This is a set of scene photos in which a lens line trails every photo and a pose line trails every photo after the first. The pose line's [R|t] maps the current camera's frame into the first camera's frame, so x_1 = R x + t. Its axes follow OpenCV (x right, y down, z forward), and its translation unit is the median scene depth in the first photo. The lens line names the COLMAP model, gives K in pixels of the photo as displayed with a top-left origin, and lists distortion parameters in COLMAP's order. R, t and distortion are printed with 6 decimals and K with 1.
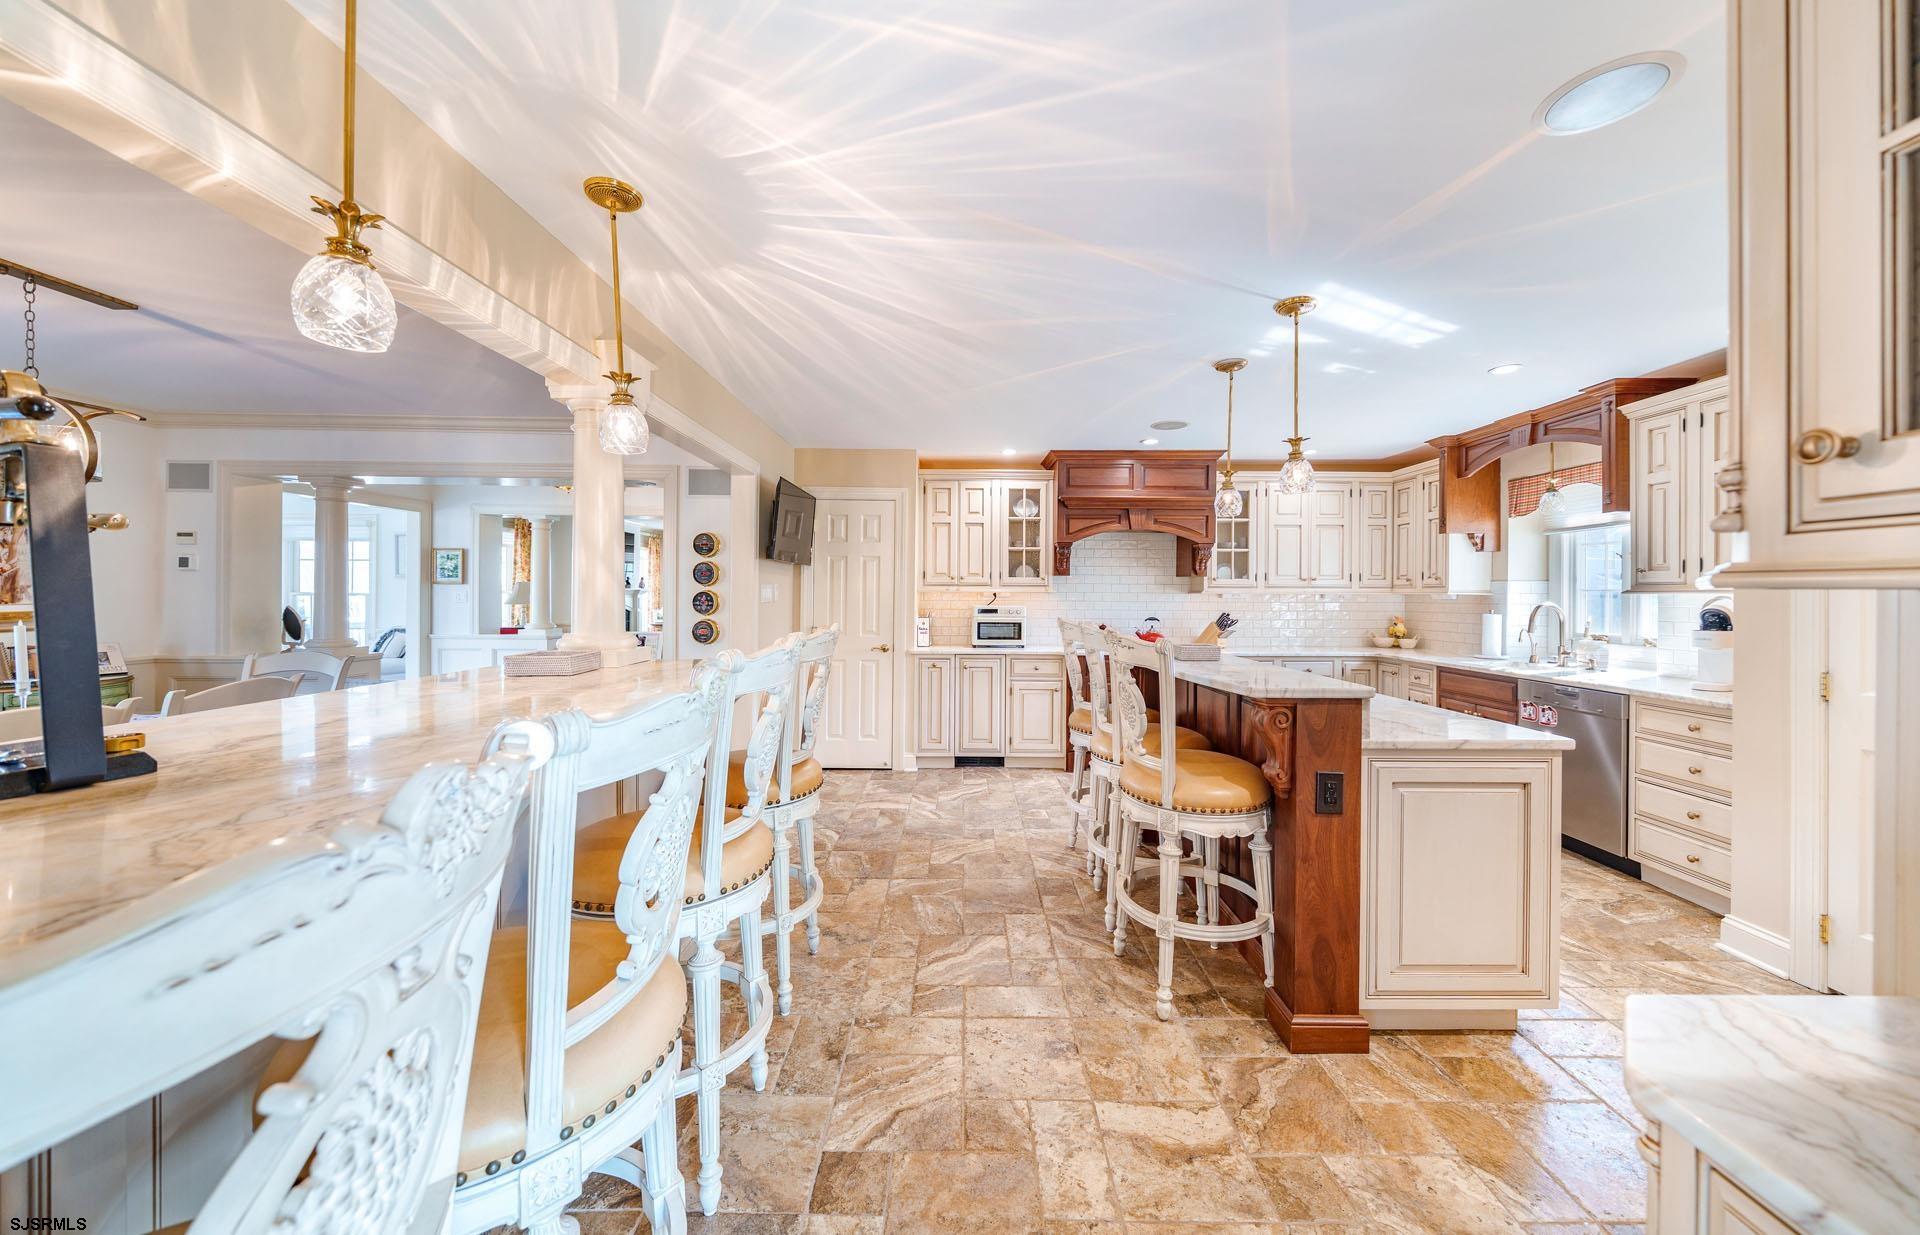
lens RADIAL K [[625.9, 0, 947.8], [0, 625.9, 593.8], [0, 0, 1]] dist [-0.000629, -0.000091]
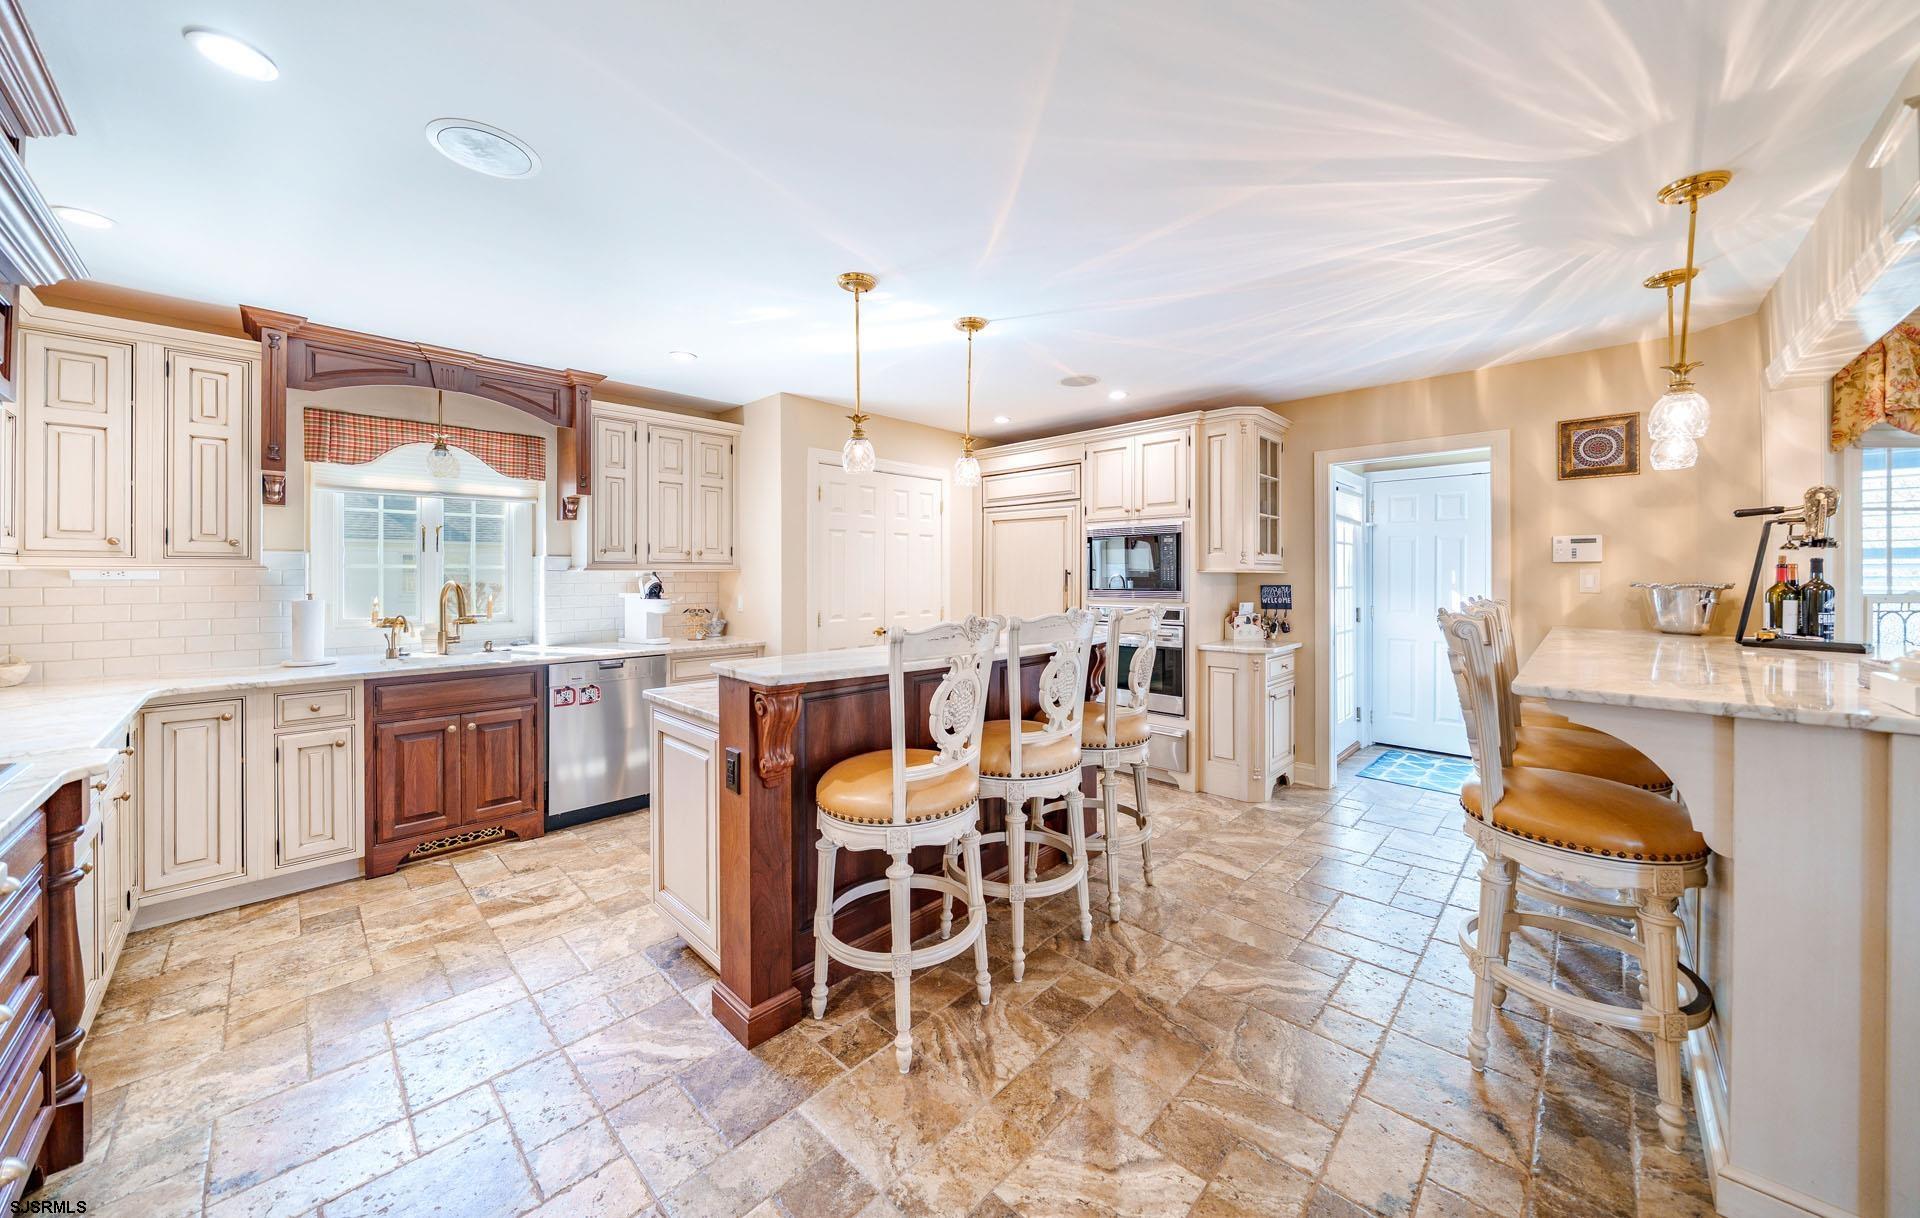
lens RADIAL K [[717.4, 0, 955.1], [0, 717.4, 575.1], [0, 0, 1]] dist [-0.002819, -0.000066]
pose [[-0.746694, -0.005506, 0.665145, -0.171662], [-0.002951, 0.999983, 0.004966, -0.000659], [-0.665161, 0.001745, -0.746698, 1.118966]]
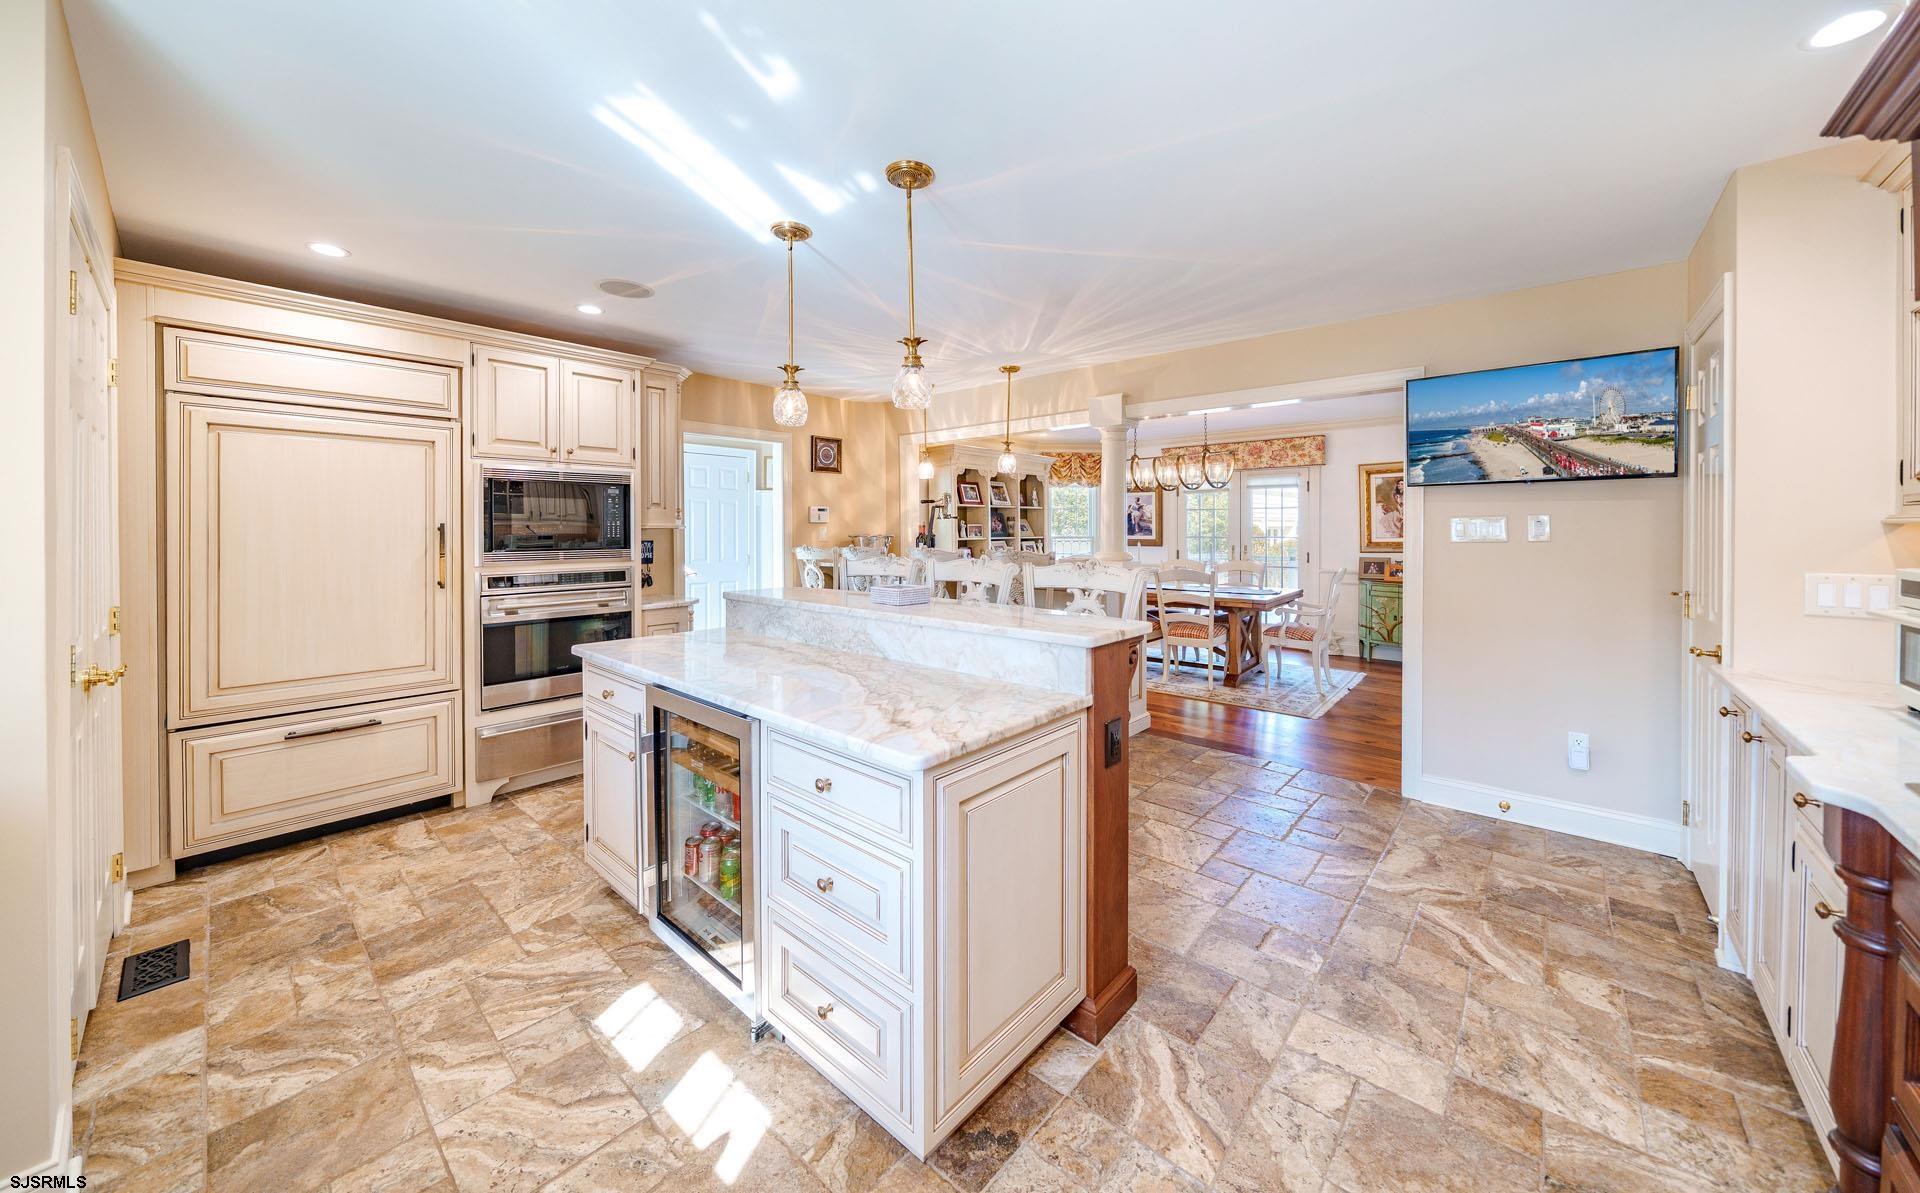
lens RADIAL K [[660.5, 0, 1017.6], [0, 660.5, 523.7], [0, 0, 1]] dist [-0.005076, 0.000072]
pose [[-0.559654, -0.011656, -0.828644, 0.672149], [-0.000858, 0.999909, -0.013486, 0.004782], [0.828726, -0.006836, -0.559613, 1.037207]]
